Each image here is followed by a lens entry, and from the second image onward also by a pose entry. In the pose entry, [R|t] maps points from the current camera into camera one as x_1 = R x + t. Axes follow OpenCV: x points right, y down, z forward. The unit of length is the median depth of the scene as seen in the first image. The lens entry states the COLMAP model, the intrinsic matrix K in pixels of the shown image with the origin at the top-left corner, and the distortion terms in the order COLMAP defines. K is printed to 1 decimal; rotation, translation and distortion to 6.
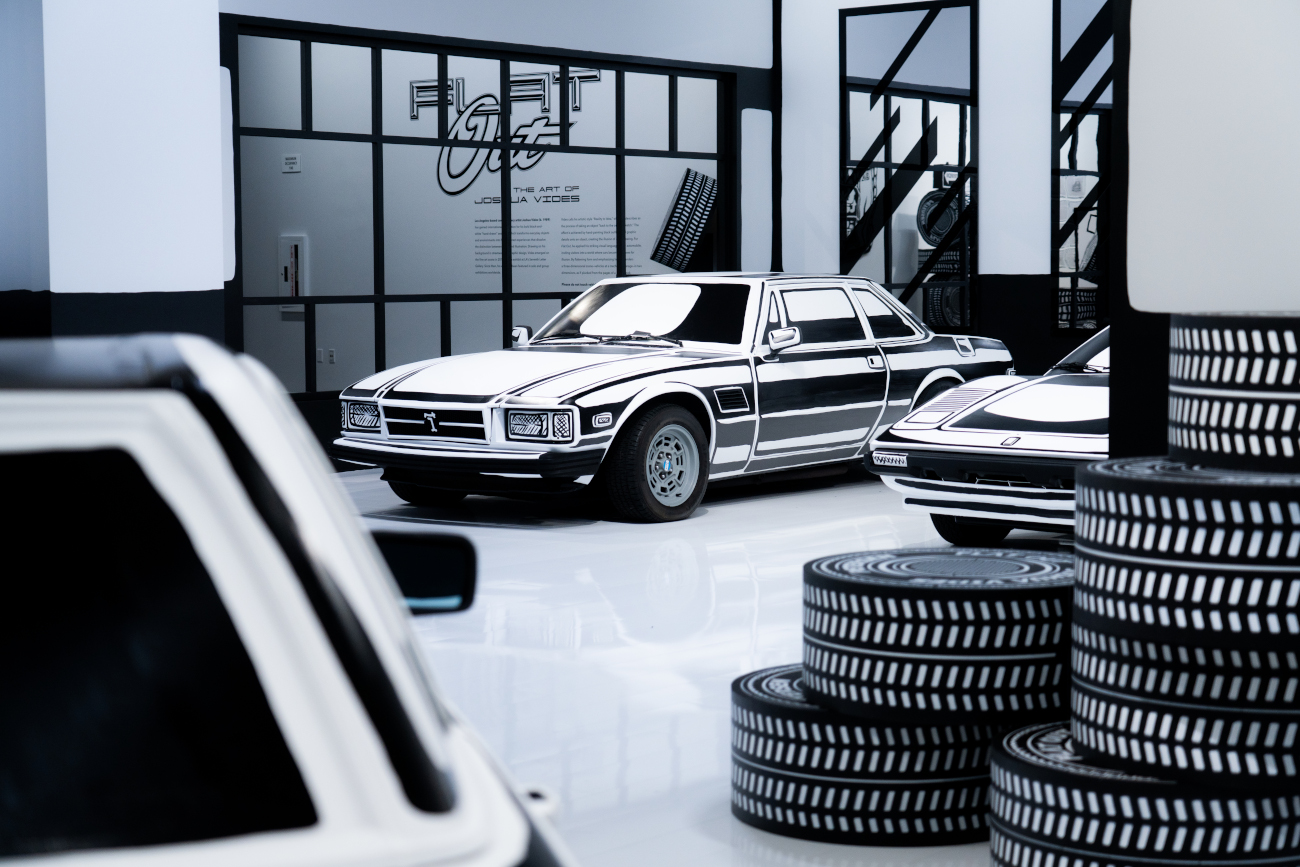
lens RADIAL K [[2323.5, 0, 651.7], [0, 2323.5, 429.0], [0, 0, 1]] dist [0.180032, 0.000000]
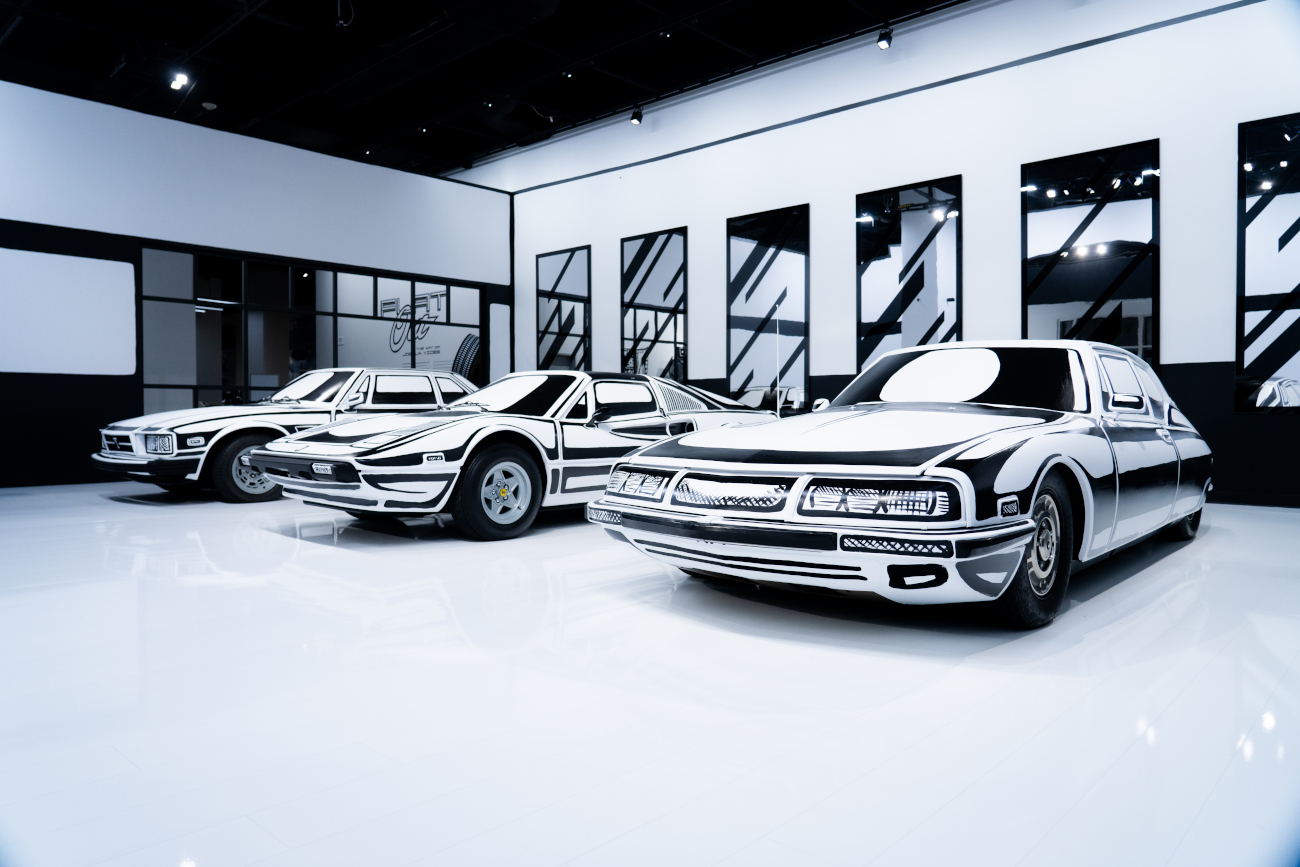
lens RADIAL K [[866.2, 0, 647.4], [0, 866.2, 430.7], [0, 0, 1]] dist [-0.061721, -0.001900]
pose [[0.998502, 0.006991, -0.054259, 0.278350], [-0.009716, 0.998695, -0.050133, 0.013221], [0.053838, 0.050585, 0.997268, 0.333250]]
